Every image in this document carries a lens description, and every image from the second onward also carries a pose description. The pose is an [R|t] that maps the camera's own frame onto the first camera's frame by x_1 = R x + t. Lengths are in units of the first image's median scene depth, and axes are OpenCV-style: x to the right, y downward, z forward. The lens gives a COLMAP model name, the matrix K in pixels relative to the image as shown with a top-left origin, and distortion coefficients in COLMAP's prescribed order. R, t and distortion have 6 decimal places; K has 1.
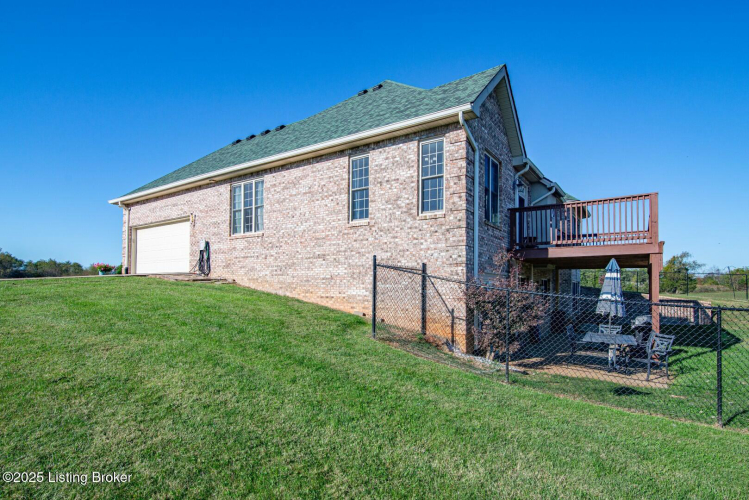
lens RADIAL K [[406.6, 0, 373.7], [0, 406.6, 254.2], [0, 0, 1]] dist [-0.001061, 0.000217]
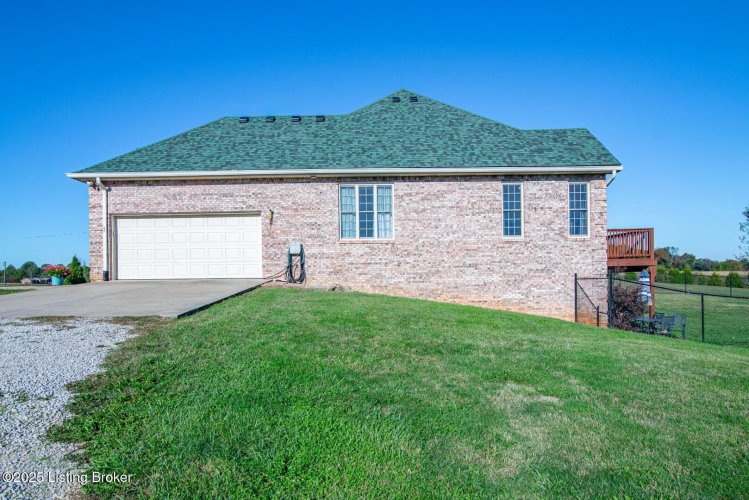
lens RADIAL K [[430.8, 0, 375.0], [0, 430.8, 251.1], [0, 0, 1]] dist [-0.000398, -0.000275]
pose [[0.817282, 0.020890, 0.575859, -1.045159], [-0.030909, 0.999493, 0.007608, -0.035798], [-0.575408, -0.024017, 0.817514, 0.179173]]
